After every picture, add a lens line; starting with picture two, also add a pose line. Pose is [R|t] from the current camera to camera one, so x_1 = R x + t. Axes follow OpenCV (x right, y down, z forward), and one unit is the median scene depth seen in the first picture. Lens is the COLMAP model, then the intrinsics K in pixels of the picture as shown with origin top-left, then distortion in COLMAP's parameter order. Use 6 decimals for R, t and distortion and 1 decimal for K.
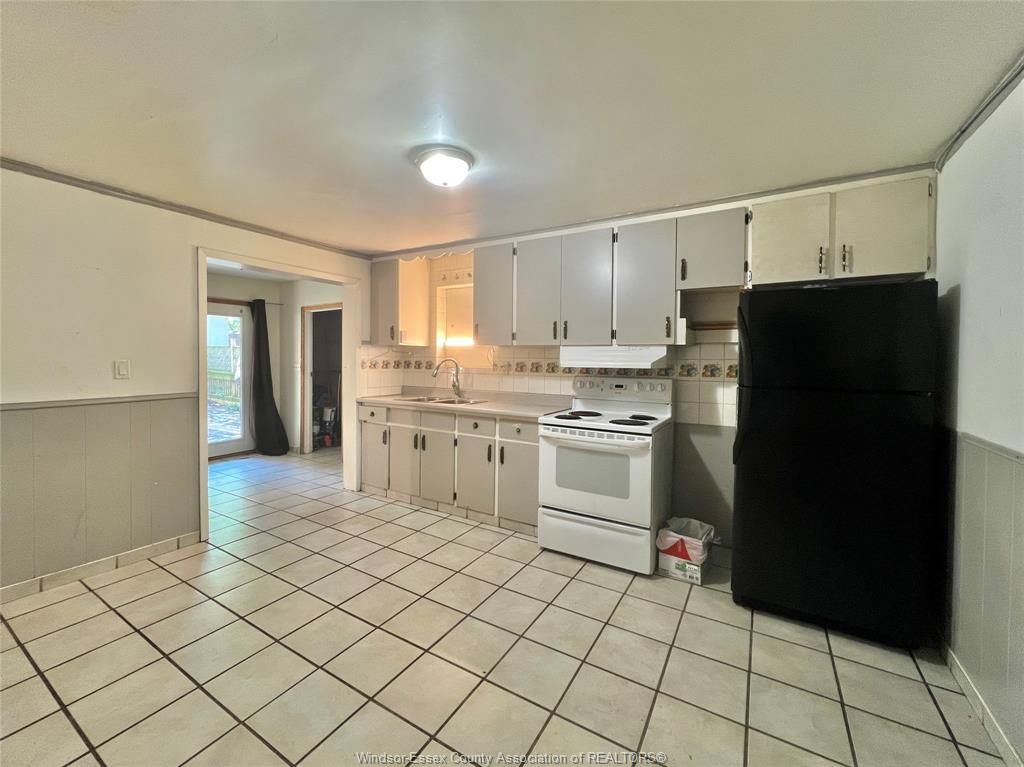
lens RADIAL K [[418.3, 0, 507.6], [0, 418.3, 365.0], [0, 0, 1]] dist [-0.002579, -0.000207]
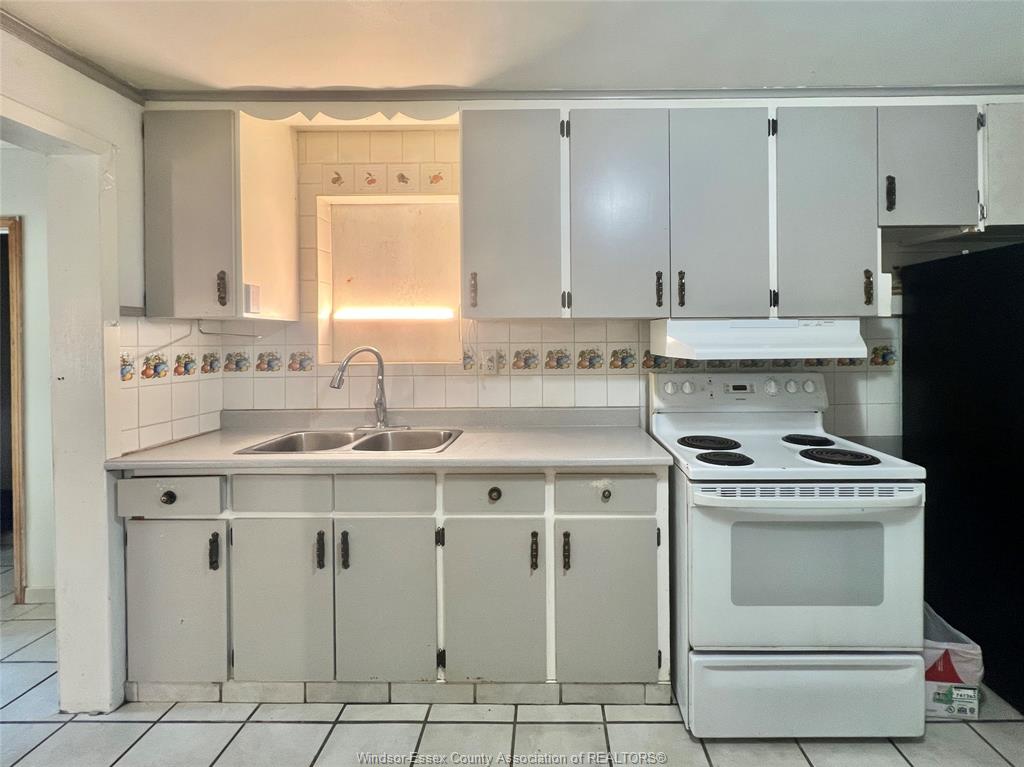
lens RADIAL K [[465.0, 0, 513.2], [0, 465.0, 338.4], [0, 0, 1]] dist [-0.001436, -0.000177]
pose [[0.859037, -0.019294, 0.511550, -0.293938], [0.025372, 0.999666, -0.004903, -0.020340], [-0.511285, 0.017191, 0.859239, 0.515284]]
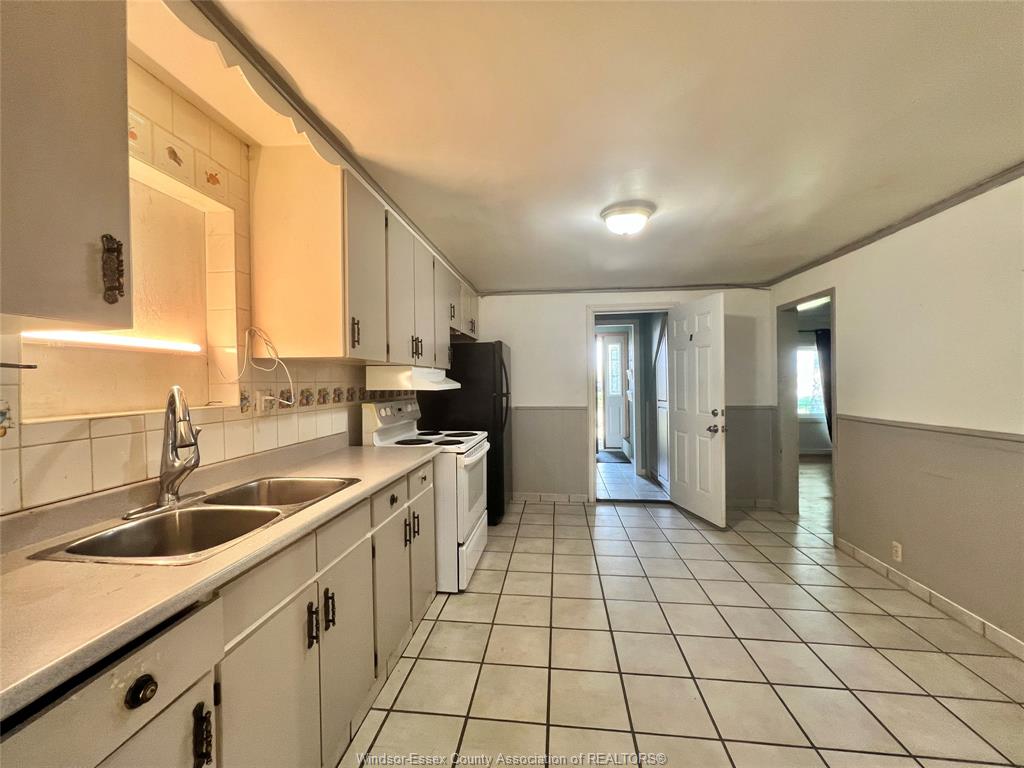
lens RADIAL K [[412.1, 0, 511.0], [0, 412.1, 380.8], [0, 0, 1]] dist [-0.000960, 0.000089]
pose [[-0.418307, -0.004483, 0.908295, -0.599022], [0.022353, 0.999634, 0.015228, -0.020723], [-0.908031, 0.026673, -0.418054, 0.992472]]
